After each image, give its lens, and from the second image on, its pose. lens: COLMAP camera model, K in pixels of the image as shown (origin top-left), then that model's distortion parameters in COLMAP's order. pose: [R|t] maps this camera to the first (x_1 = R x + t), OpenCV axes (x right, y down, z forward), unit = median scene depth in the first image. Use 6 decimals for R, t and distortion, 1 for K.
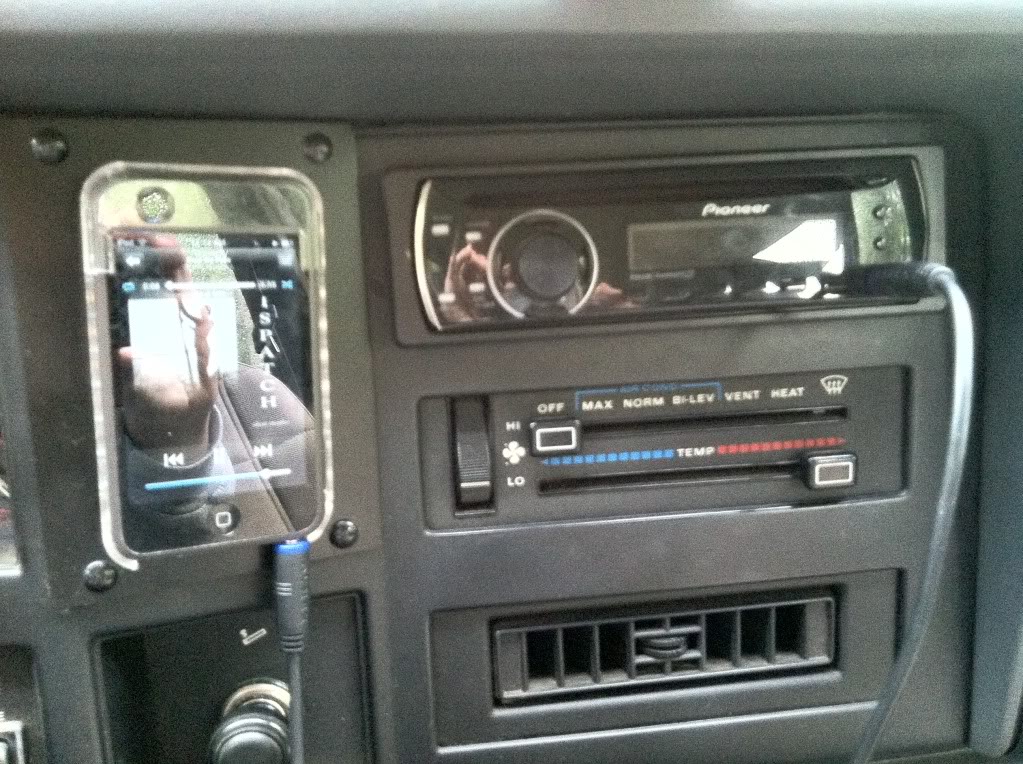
lens RADIAL K [[992.0, 0, 511.5], [0, 992.0, 382.0], [0, 0, 1]] dist [0.017862, 0.005475]
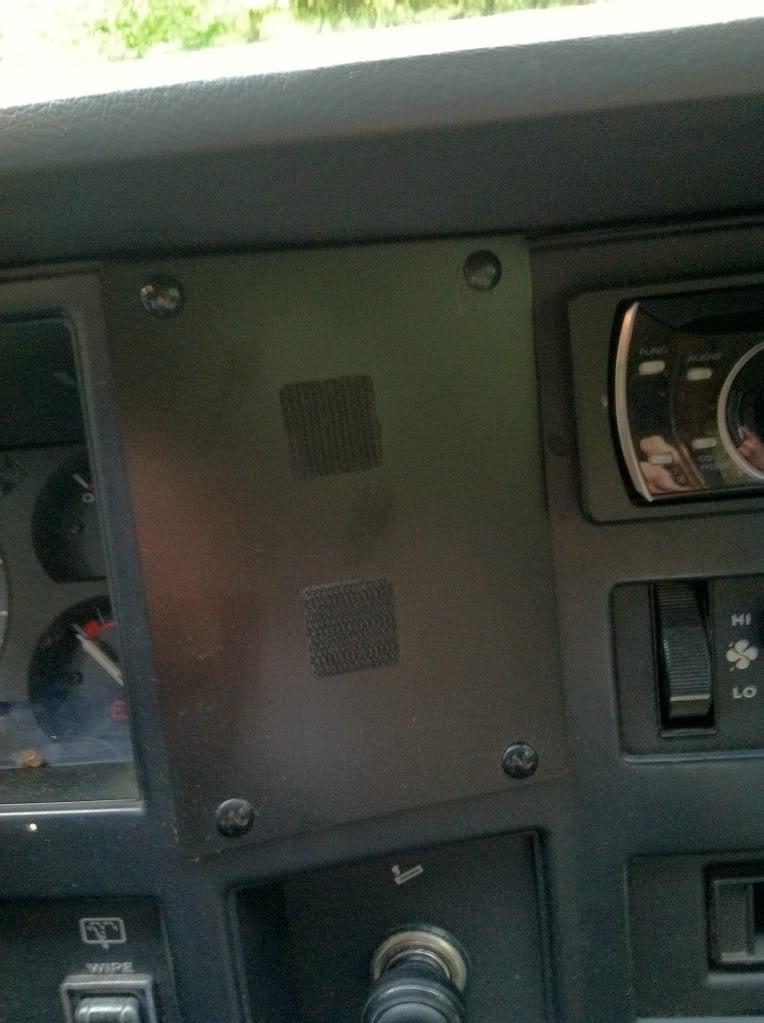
lens RADIAL K [[1001.4, 0, 382.0], [0, 1001.4, 511.5], [0, 0, 1]] dist [-0.001026, -0.013176]
pose [[0.975979, -0.026965, -0.216192, -0.097333], [0.029588, 0.999523, 0.008902, -0.052797], [0.215848, -0.015084, 0.976310, 0.202881]]
